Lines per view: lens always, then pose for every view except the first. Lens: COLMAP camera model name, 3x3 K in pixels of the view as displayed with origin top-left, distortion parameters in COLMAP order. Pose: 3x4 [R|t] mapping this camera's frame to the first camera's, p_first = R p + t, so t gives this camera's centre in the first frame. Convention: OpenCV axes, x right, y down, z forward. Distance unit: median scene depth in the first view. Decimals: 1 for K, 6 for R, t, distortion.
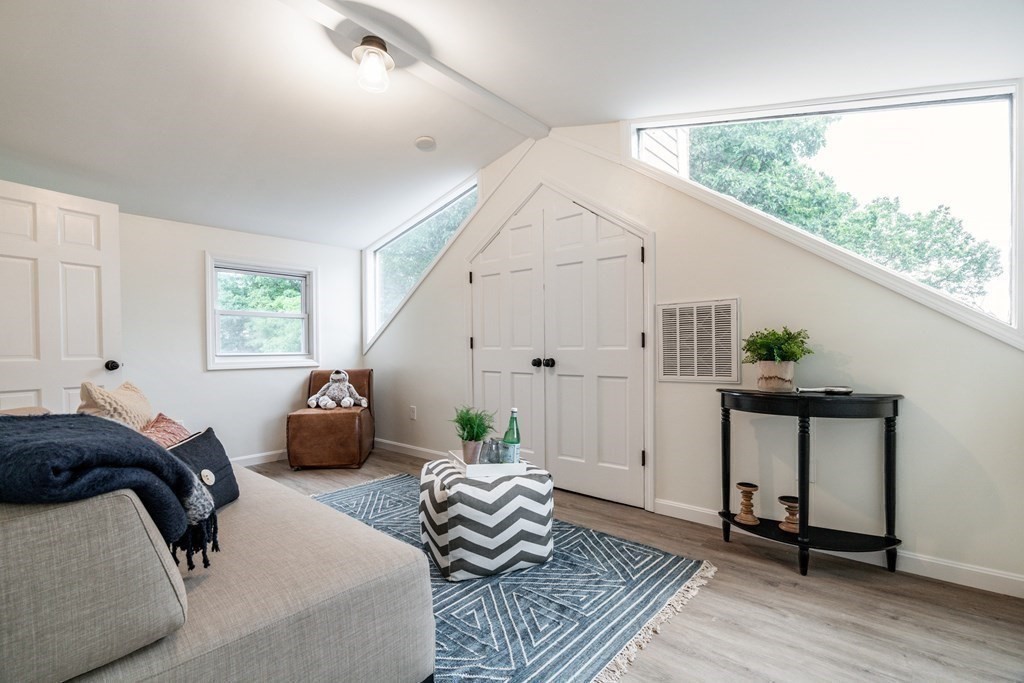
lens RADIAL K [[478.0, 0, 514.9], [0, 478.0, 353.0], [0, 0, 1]] dist [0.000537, 0.000009]
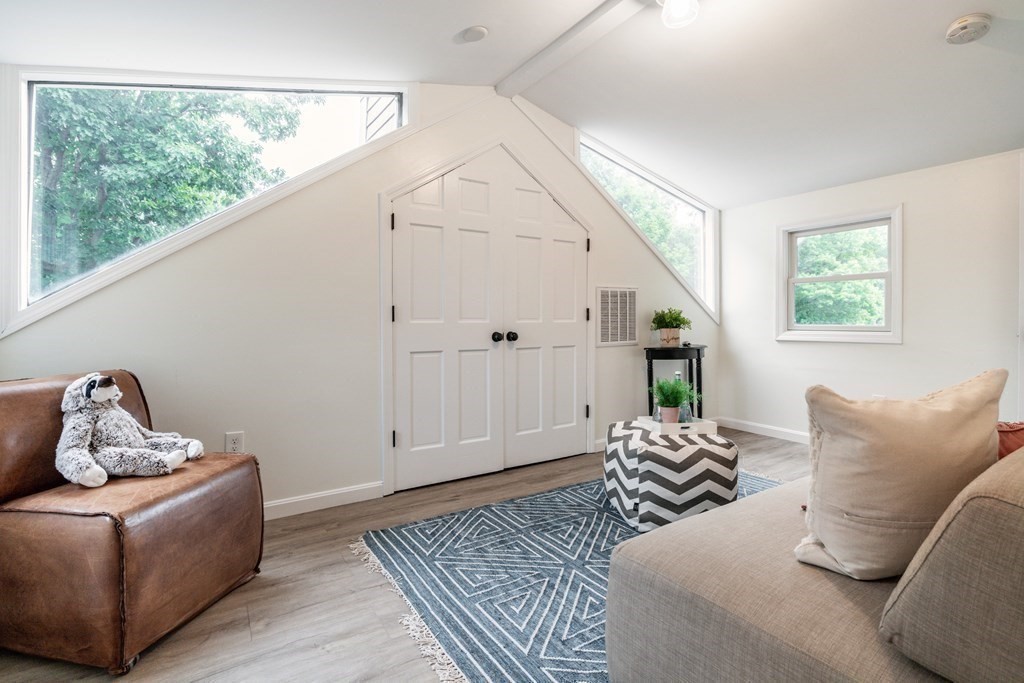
lens RADIAL K [[472.3, 0, 510.2], [0, 472.3, 327.3], [0, 0, 1]] dist [-0.001965, -0.000166]
pose [[0.276658, -0.012843, 0.960883, -0.976758], [0.010393, 0.999892, 0.010372, -0.008868], [-0.960912, 0.007117, 0.276762, 0.872088]]
